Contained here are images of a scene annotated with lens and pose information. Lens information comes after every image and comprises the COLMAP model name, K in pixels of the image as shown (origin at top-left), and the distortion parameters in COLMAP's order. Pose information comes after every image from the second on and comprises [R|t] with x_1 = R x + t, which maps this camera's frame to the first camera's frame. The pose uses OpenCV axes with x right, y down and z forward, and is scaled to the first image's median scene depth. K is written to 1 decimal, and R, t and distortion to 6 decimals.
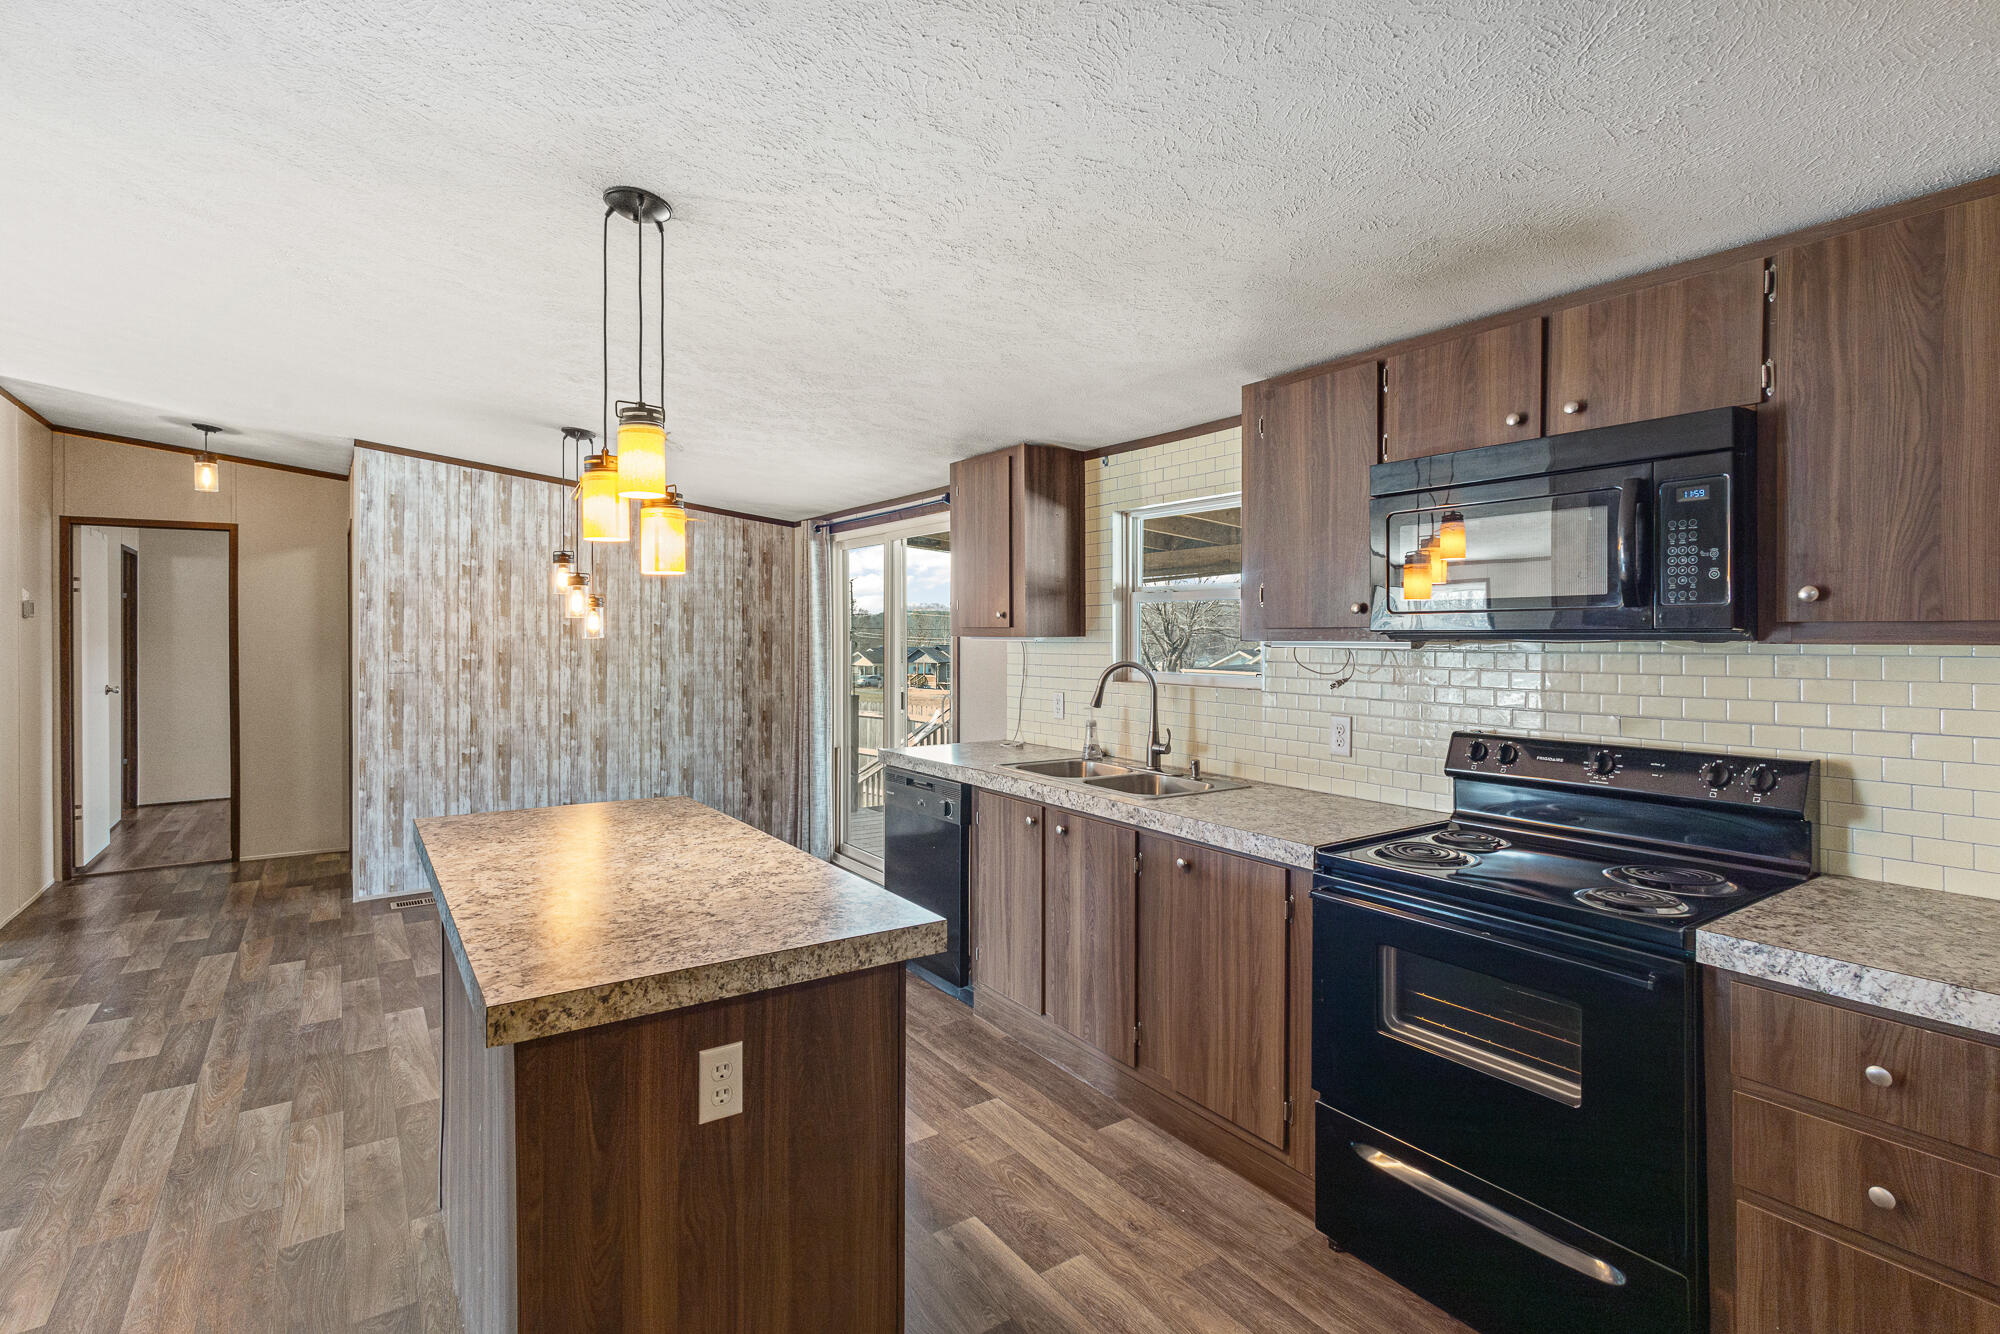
lens RADIAL K [[929.0, 0, 1016.9], [0, 929.0, 640.9], [0, 0, 1]] dist [-0.010459, -0.001371]
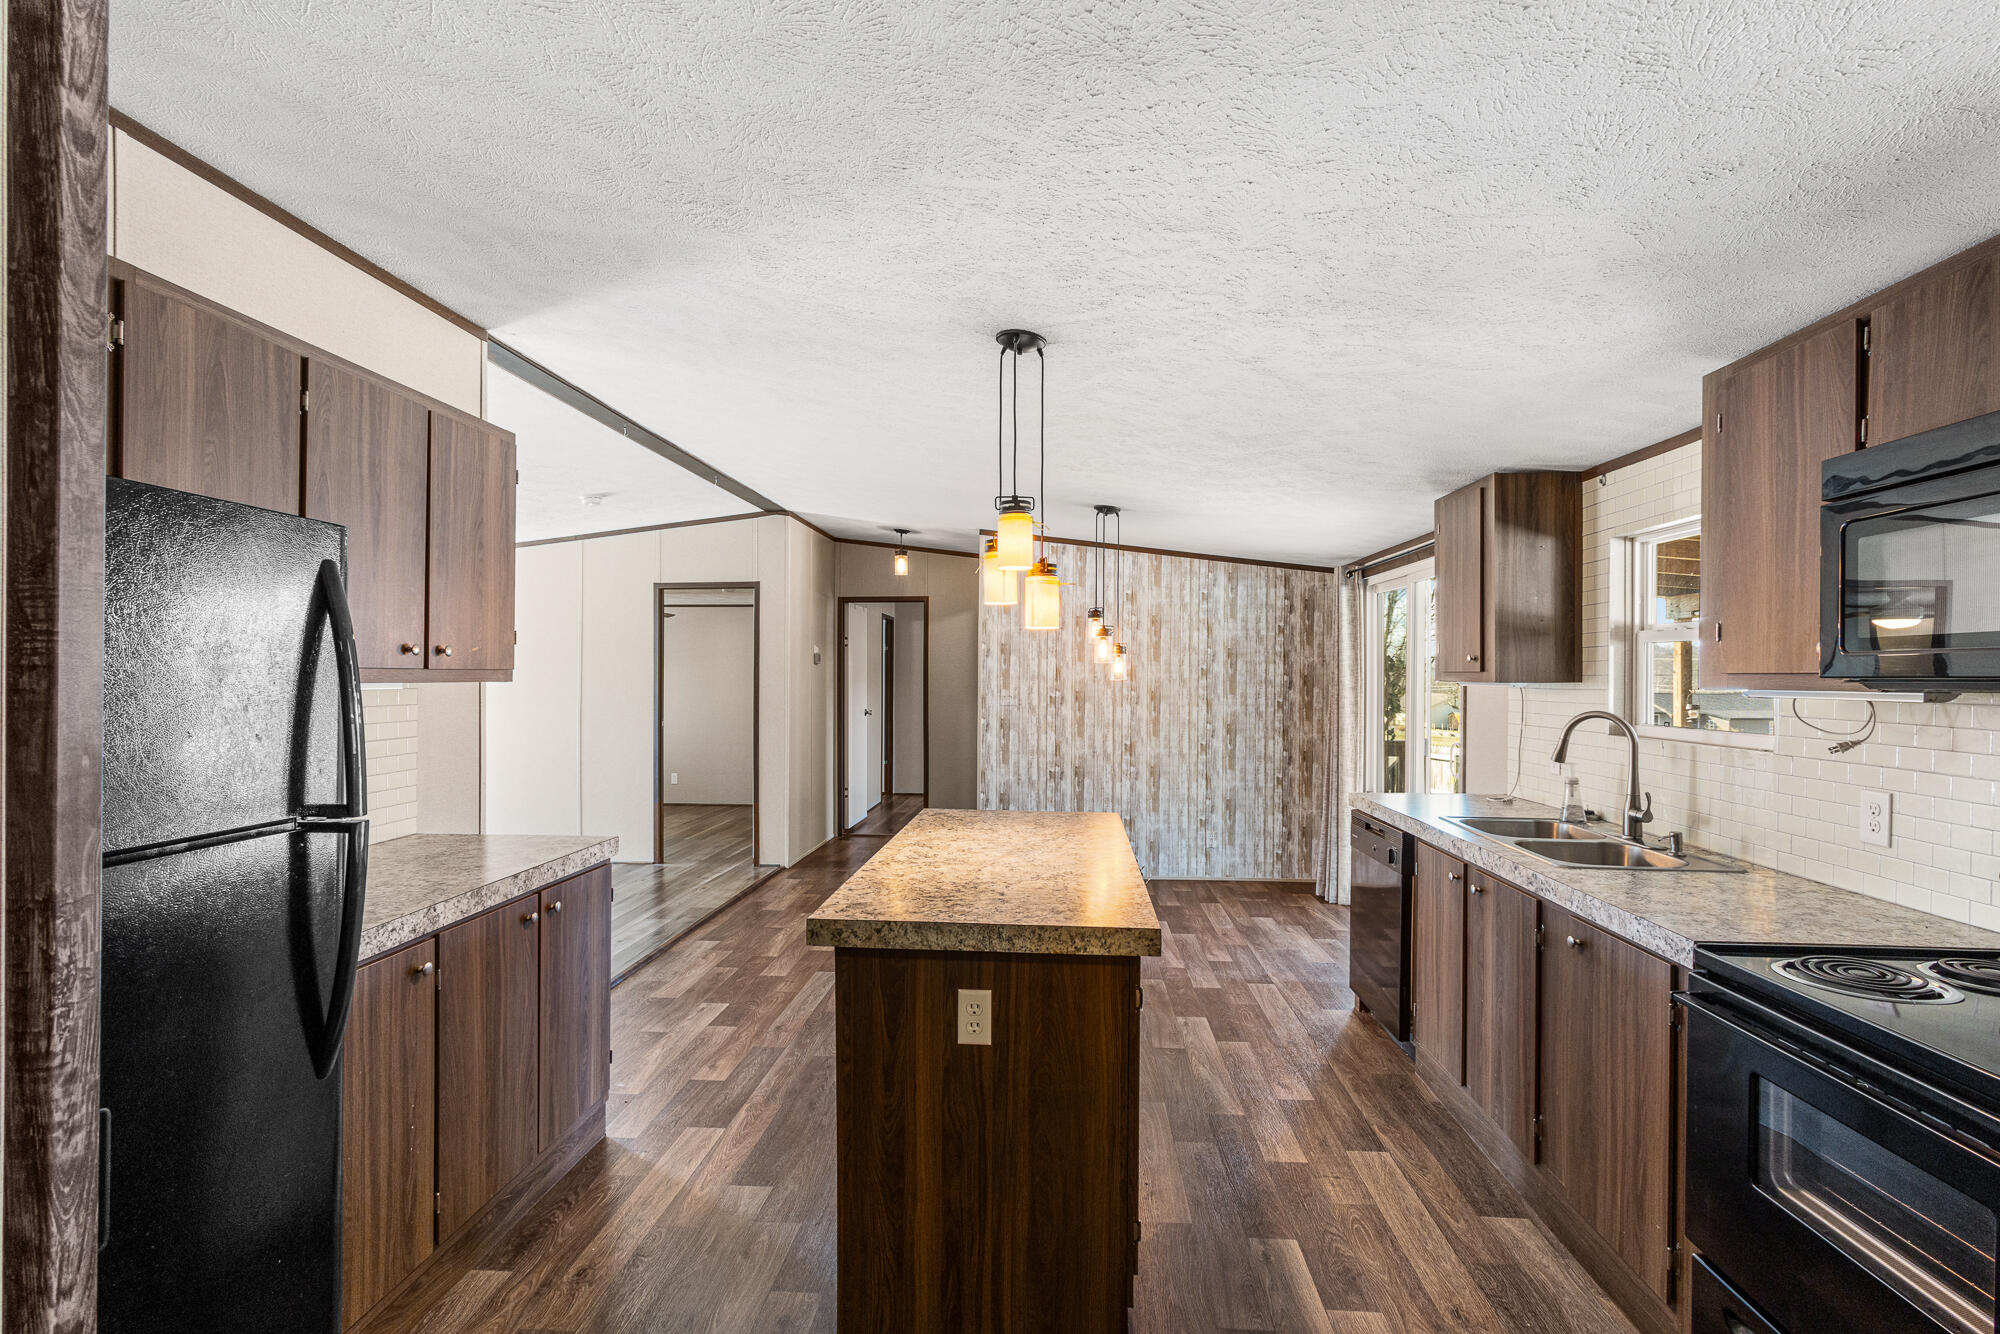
lens RADIAL K [[929.0, 0, 1054.6], [0, 929.0, 684.3], [0, 0, 1]] dist [-0.010459, -0.001371]
pose [[0.795718, 0.009948, -0.605586, 0.270066], [-0.009863, 0.999945, 0.003466, -0.001315], [0.605587, 0.003215, 0.795773, 0.007757]]
